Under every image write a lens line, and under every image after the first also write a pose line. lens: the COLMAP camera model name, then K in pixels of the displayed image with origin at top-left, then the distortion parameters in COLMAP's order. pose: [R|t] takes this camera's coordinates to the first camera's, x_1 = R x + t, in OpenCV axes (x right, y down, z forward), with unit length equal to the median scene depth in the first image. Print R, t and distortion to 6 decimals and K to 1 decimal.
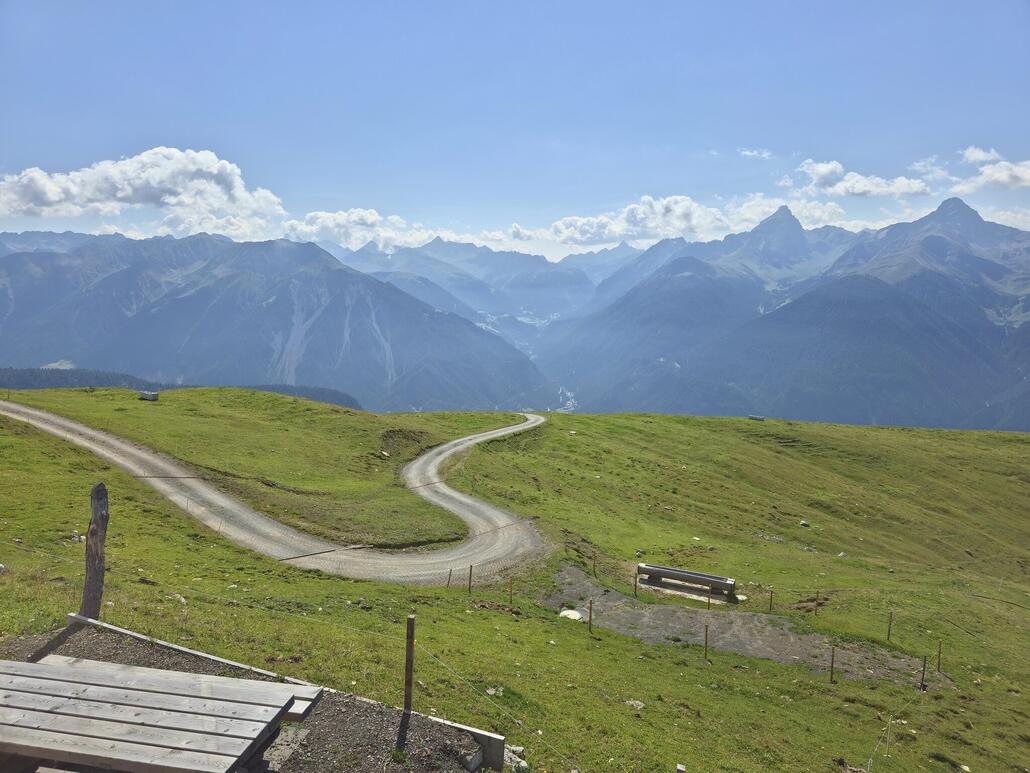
lens RADIAL K [[684.8, 0, 529.3], [0, 684.8, 388.3], [0, 0, 1]] dist [0.101146, -0.069069]
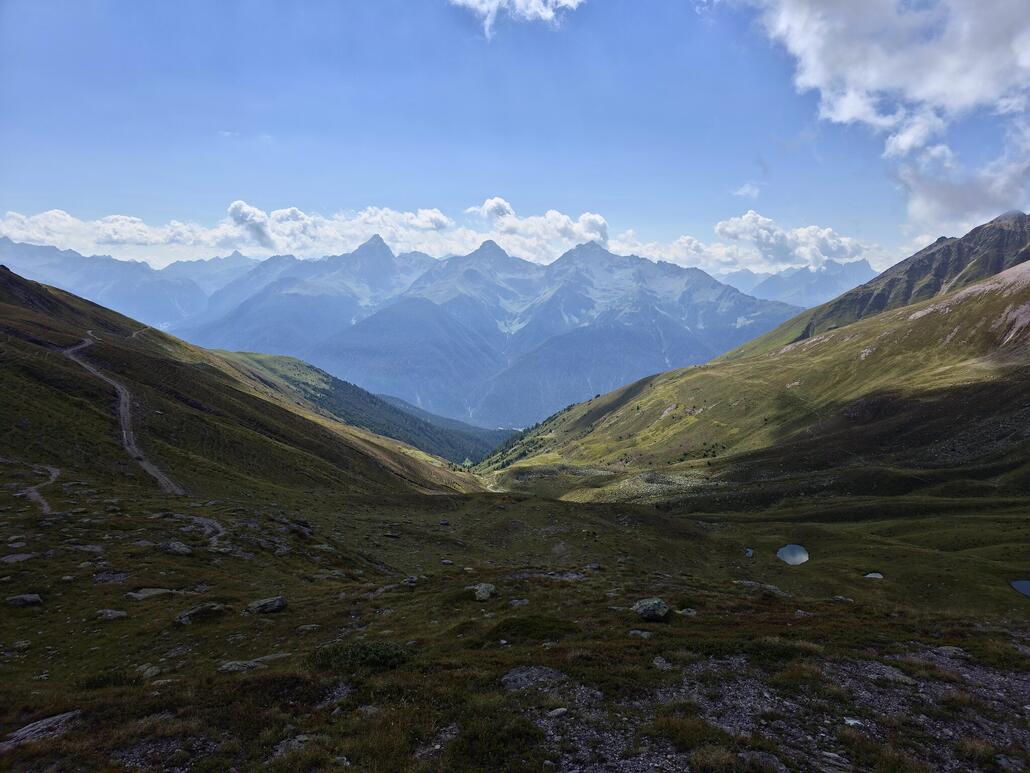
lens RADIAL K [[684.8, 0, 529.3], [0, 684.8, 388.3], [0, 0, 1]] dist [0.101146, -0.069069]
pose [[0.868194, -0.057349, 0.492900, -0.014125], [0.061587, 0.998072, 0.007647, 0.015773], [-0.492389, 0.023718, 0.870052, -0.213719]]
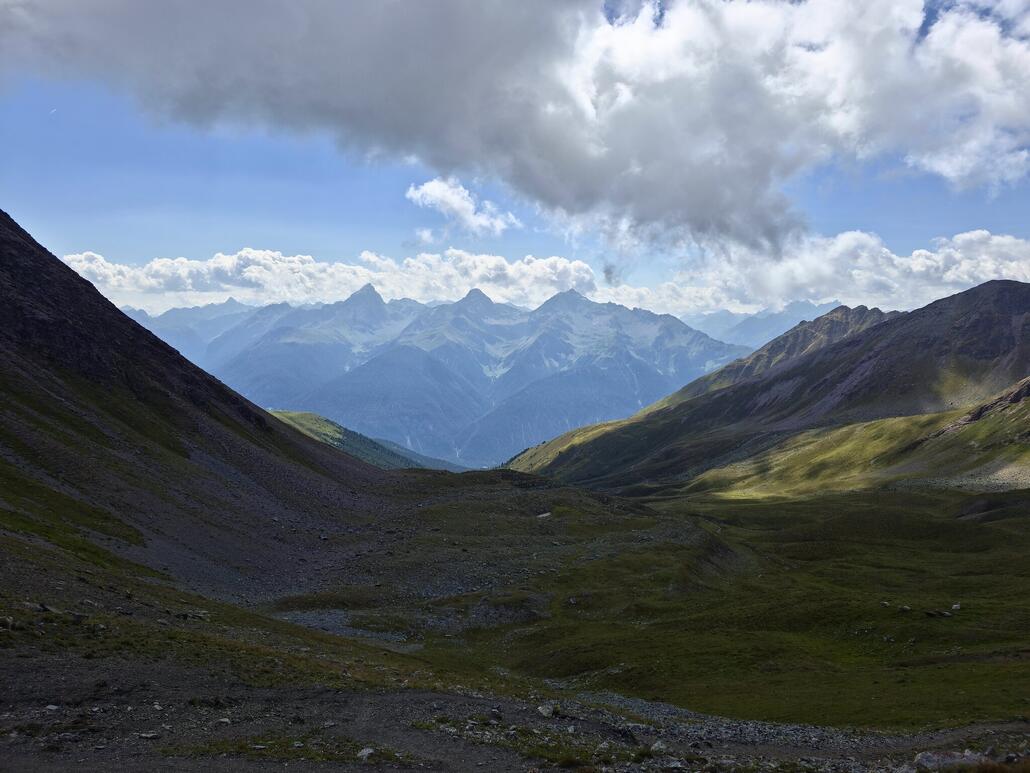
lens RADIAL K [[684.8, 0, 529.3], [0, 684.8, 388.3], [0, 0, 1]] dist [0.101146, -0.069069]
pose [[0.859665, -0.037419, 0.509485, -0.038958], [0.070985, 0.996389, -0.046594, 0.012014], [-0.505902, 0.076221, 0.859217, -0.275427]]
